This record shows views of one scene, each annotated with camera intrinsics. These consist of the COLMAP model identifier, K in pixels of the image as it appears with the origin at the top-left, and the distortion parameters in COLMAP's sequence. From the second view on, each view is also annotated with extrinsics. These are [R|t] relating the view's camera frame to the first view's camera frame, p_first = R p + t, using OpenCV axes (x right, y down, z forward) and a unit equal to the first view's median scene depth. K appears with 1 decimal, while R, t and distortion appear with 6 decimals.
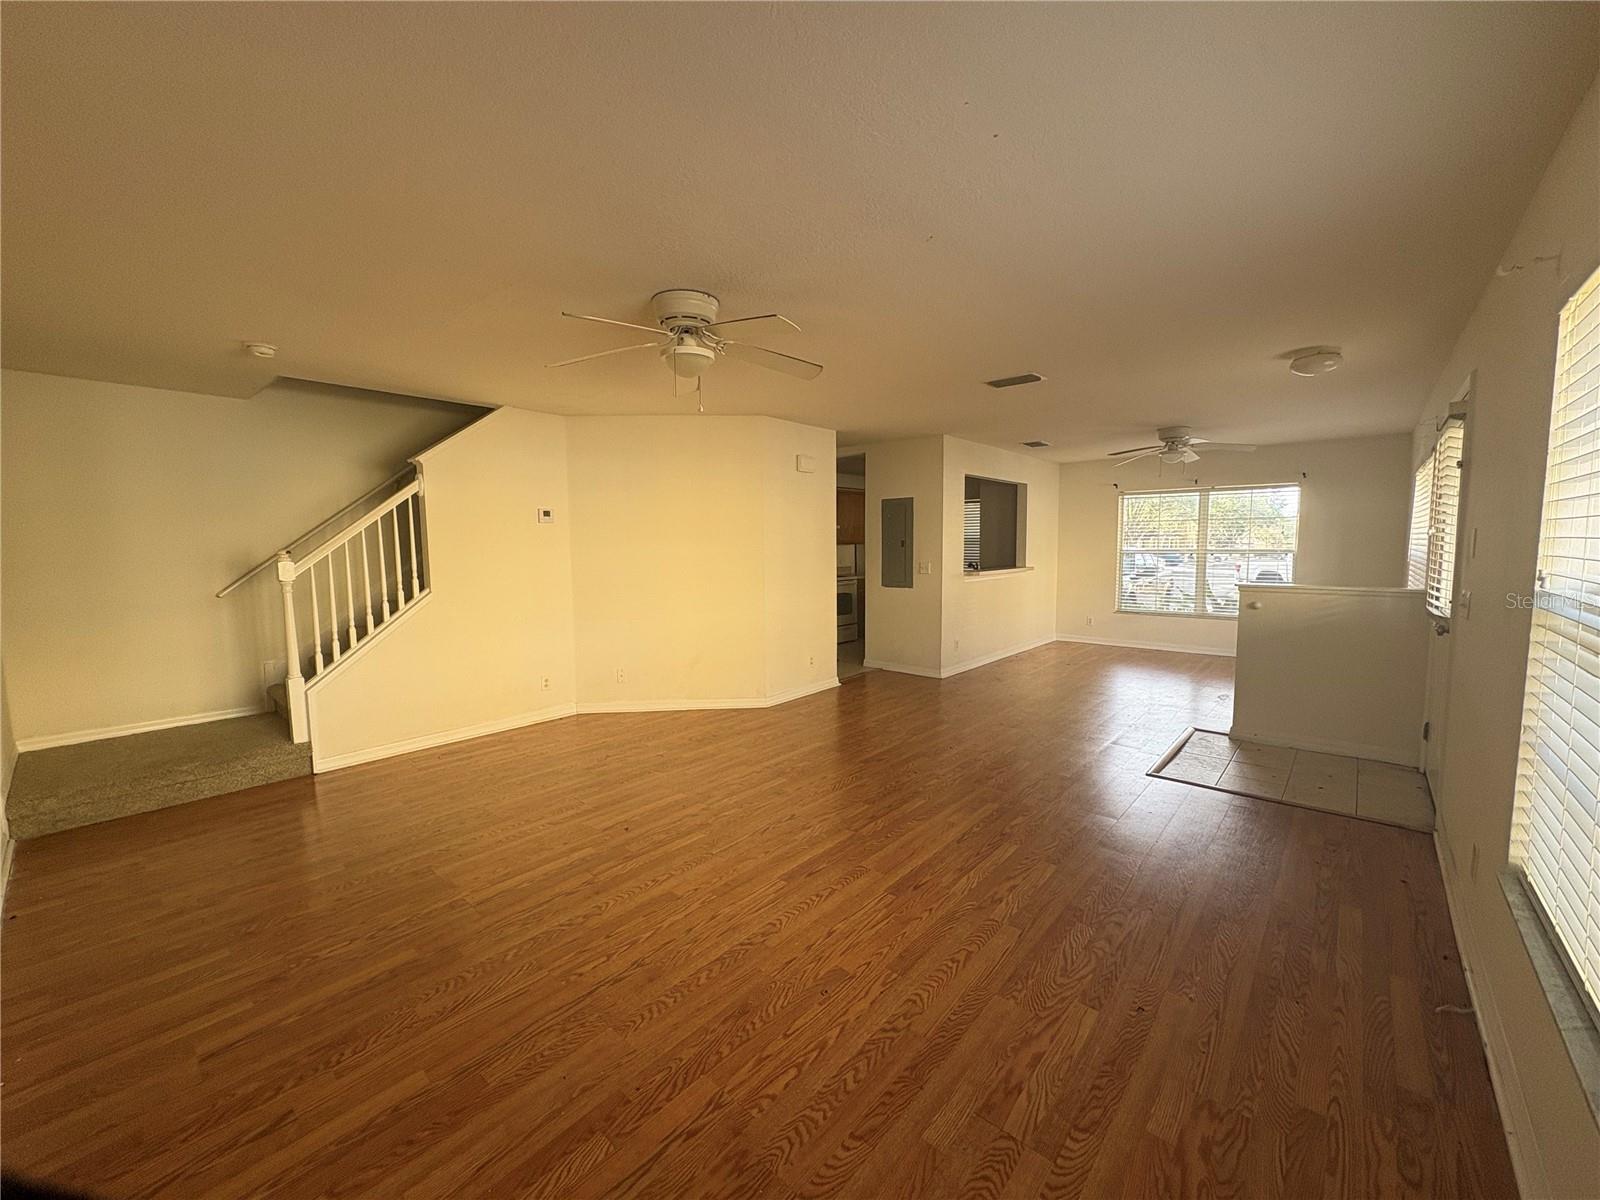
lens RADIAL K [[636.9, 0, 808.7], [0, 636.9, 603.8], [0, 0, 1]] dist [-0.000419, -0.000639]
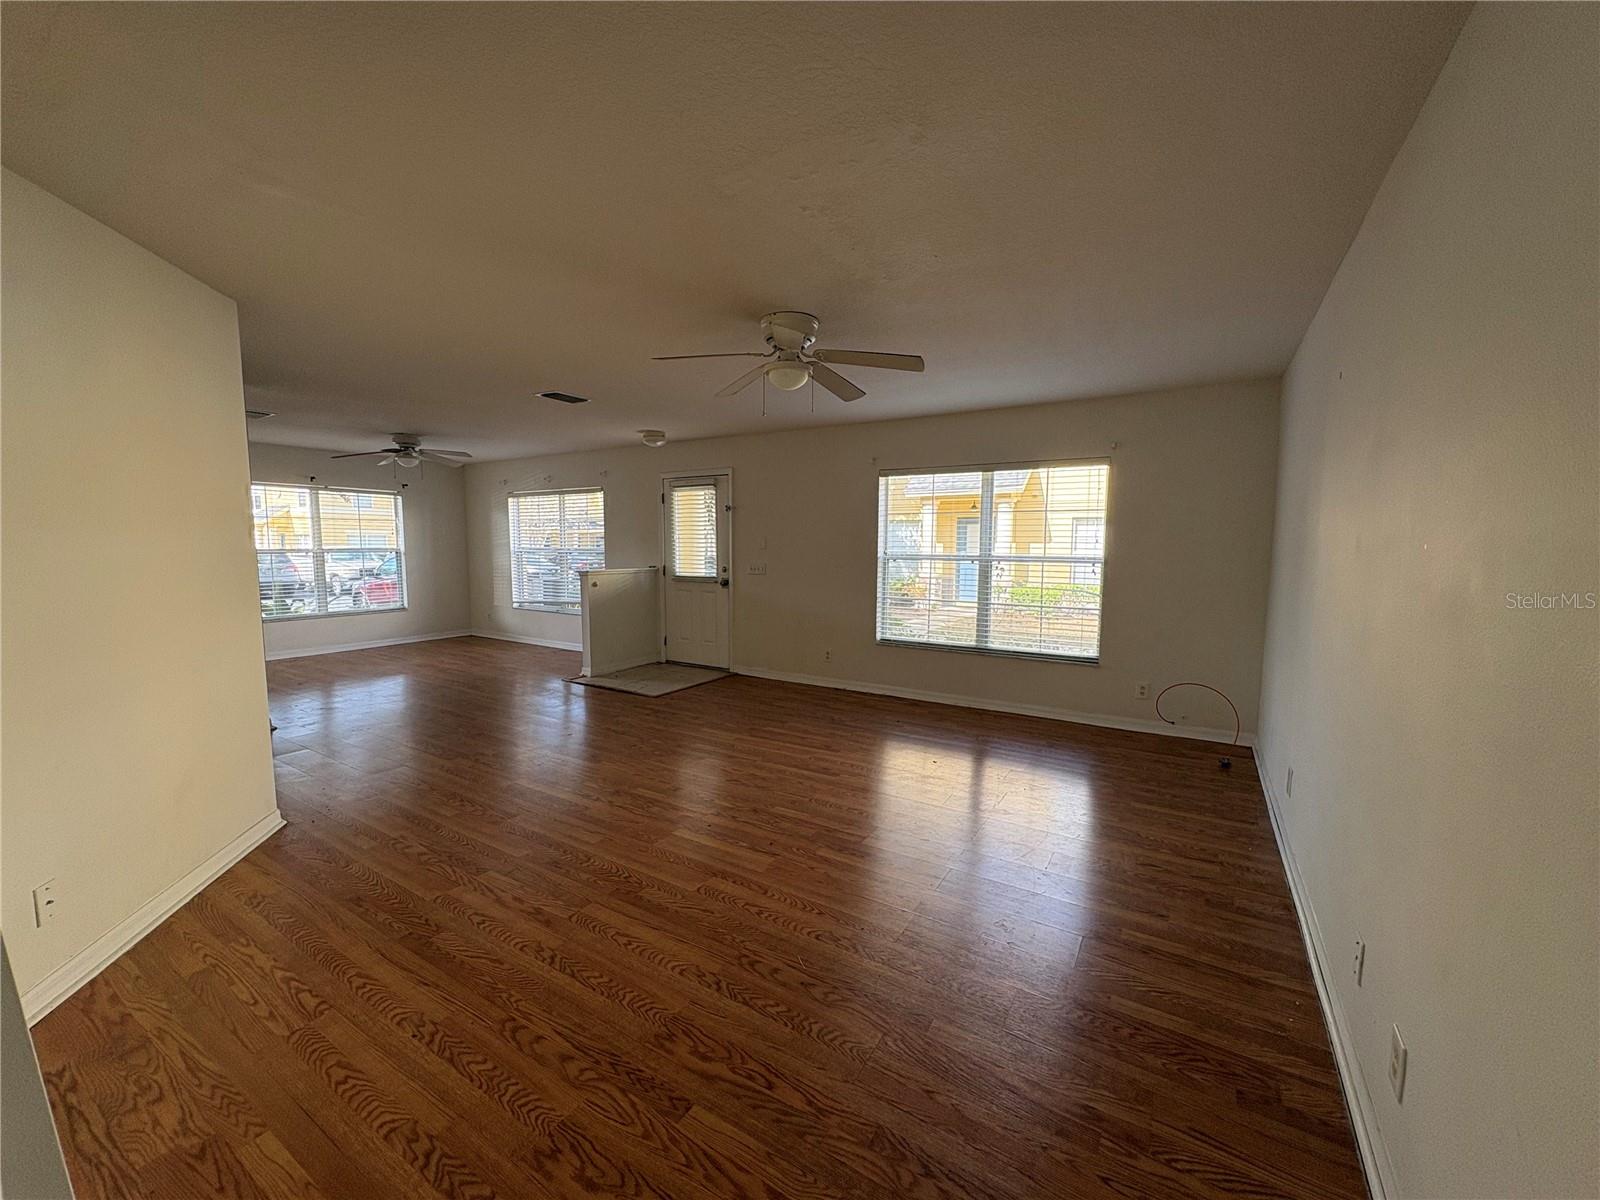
lens RADIAL K [[636.9, 0, 797.9], [0, 636.9, 605.6], [0, 0, 1]] dist [-0.000419, -0.000639]
pose [[-0.161463, -0.087738, 0.982971, -0.833802], [0.090072, 0.990573, 0.103211, -0.058346], [-0.982760, 0.105203, -0.152038, 0.758505]]
